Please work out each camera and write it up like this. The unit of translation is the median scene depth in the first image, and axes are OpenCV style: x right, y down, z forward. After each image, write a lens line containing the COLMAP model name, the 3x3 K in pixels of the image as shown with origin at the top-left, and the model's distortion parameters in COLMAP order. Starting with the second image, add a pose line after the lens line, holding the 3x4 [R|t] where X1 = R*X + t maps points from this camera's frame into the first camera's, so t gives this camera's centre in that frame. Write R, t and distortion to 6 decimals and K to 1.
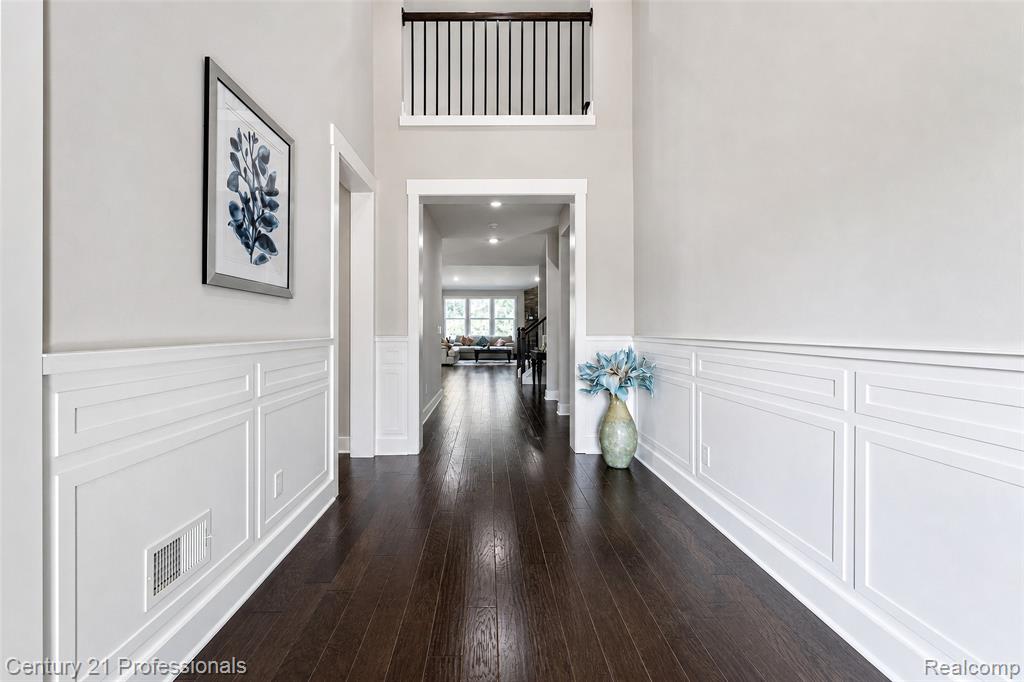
lens RADIAL K [[408.5, 0, 509.4], [0, 408.5, 333.7], [0, 0, 1]] dist [0.000001, -0.000002]
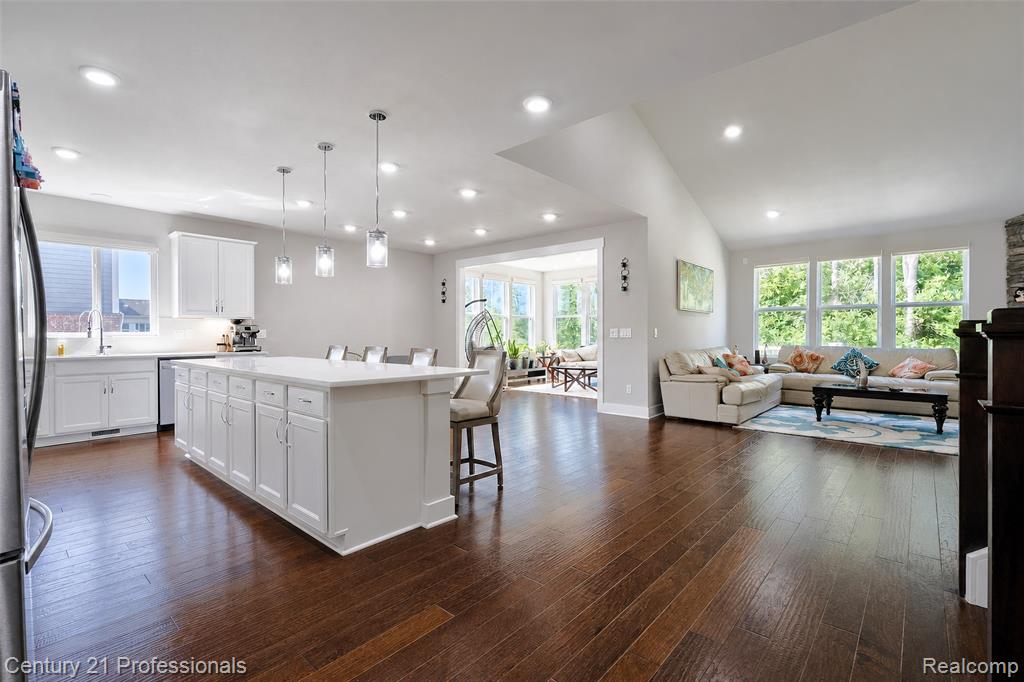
lens RADIAL K [[472.1, 0, 502.2], [0, 472.1, 336.4], [0, 0, 1]] dist [-0.003255, 0.000047]
pose [[0.712086, 0.003516, -0.702083, 0.013415], [-0.002968, 0.999994, 0.001999, -0.006645], [0.702086, 0.000660, 0.712092, 0.437703]]
